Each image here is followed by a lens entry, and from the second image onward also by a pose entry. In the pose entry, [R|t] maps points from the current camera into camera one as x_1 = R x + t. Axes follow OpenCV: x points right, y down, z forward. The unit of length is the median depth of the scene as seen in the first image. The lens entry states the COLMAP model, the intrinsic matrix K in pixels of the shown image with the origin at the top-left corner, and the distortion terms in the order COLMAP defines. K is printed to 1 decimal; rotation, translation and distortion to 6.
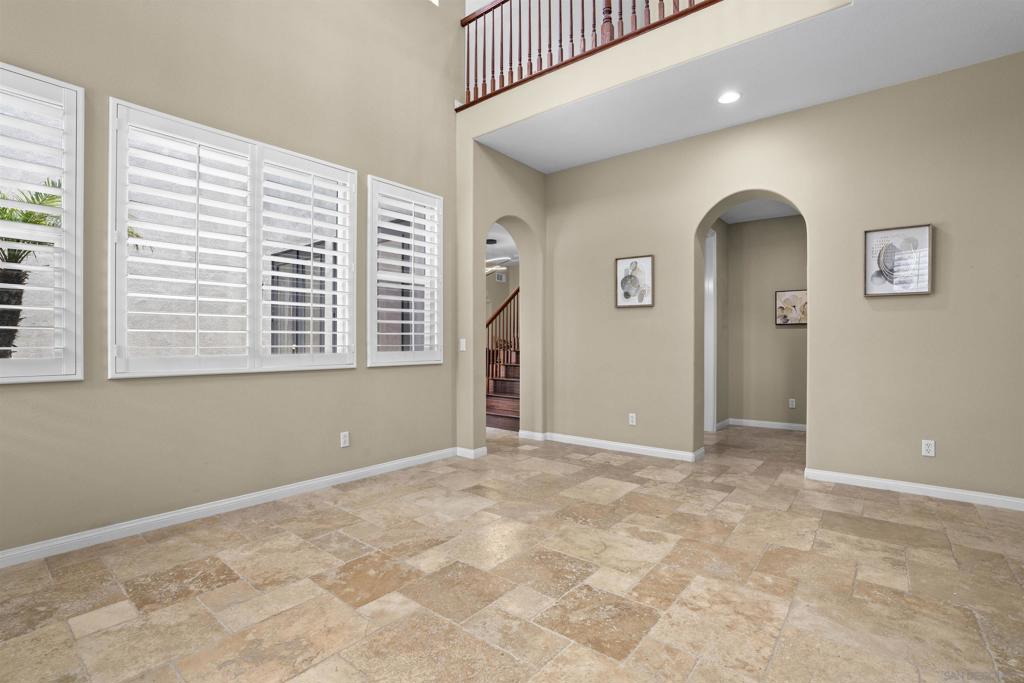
lens RADIAL K [[473.4, 0, 508.6], [0, 473.4, 345.0], [0, 0, 1]] dist [-0.040907, 0.001409]
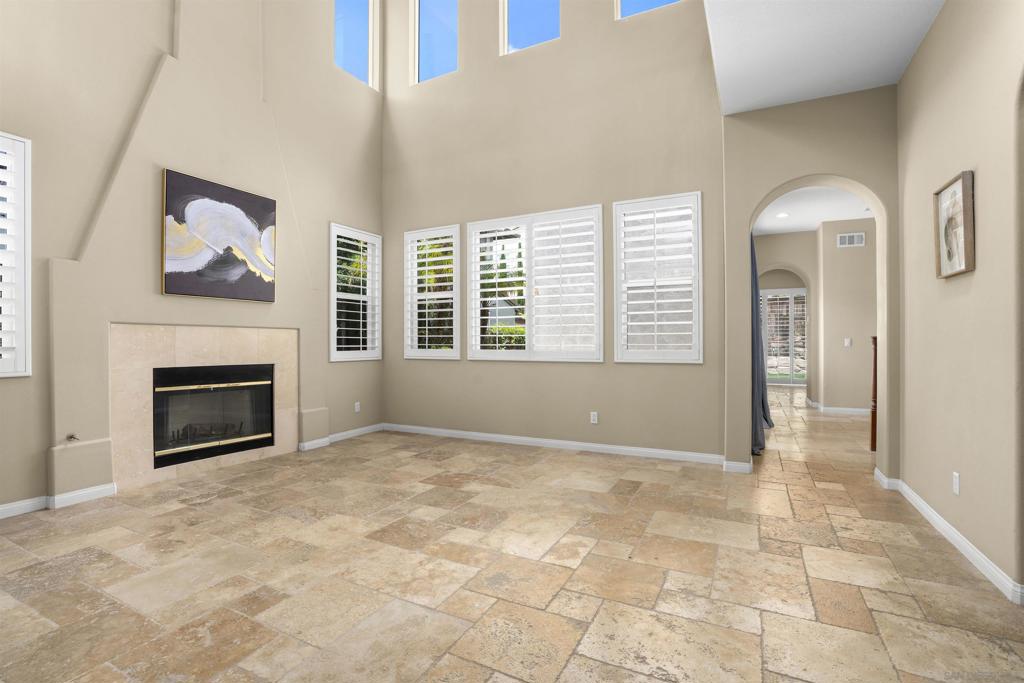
lens RADIAL K [[473.4, 0, 508.6], [0, 473.4, 345.0], [0, 0, 1]] dist [-0.040907, 0.001409]
pose [[0.208722, 0.005475, -0.977960, 1.294046], [-0.000398, 0.999985, 0.005513, -0.006368], [0.977975, -0.000762, 0.208721, 0.760315]]
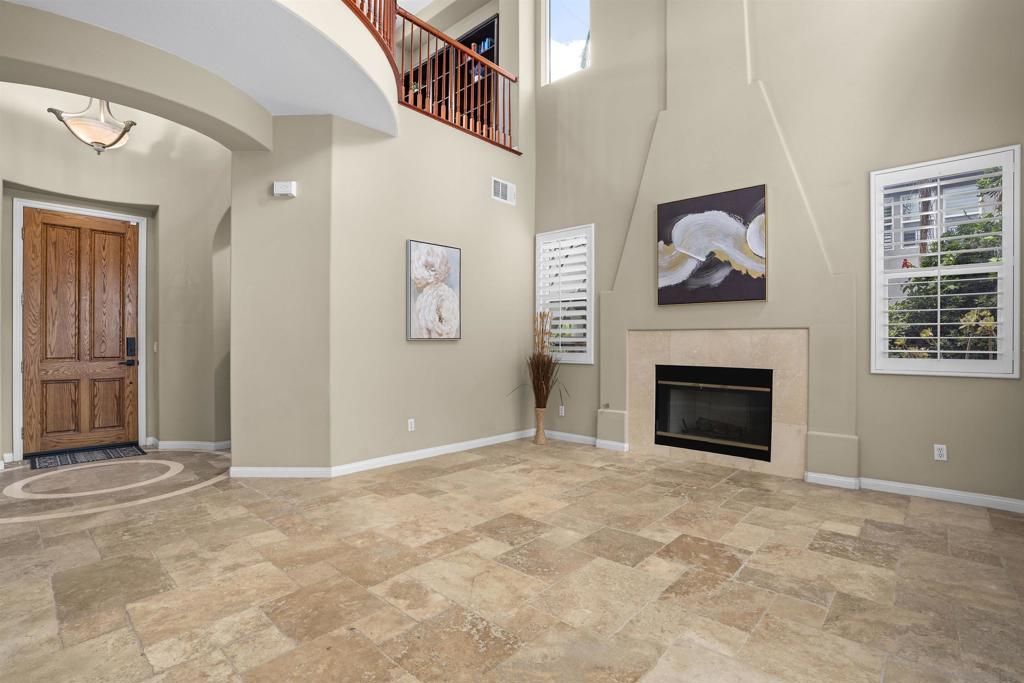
lens RADIAL K [[486.3, 0, 510.6], [0, 486.3, 346.4], [0, 0, 1]] dist [-0.044709, 0.000556]
pose [[-0.998916, -0.003531, 0.046416, 0.100530], [-0.003242, 0.999975, 0.006314, -0.008312], [-0.046438, 0.006157, -0.998902, 1.957224]]
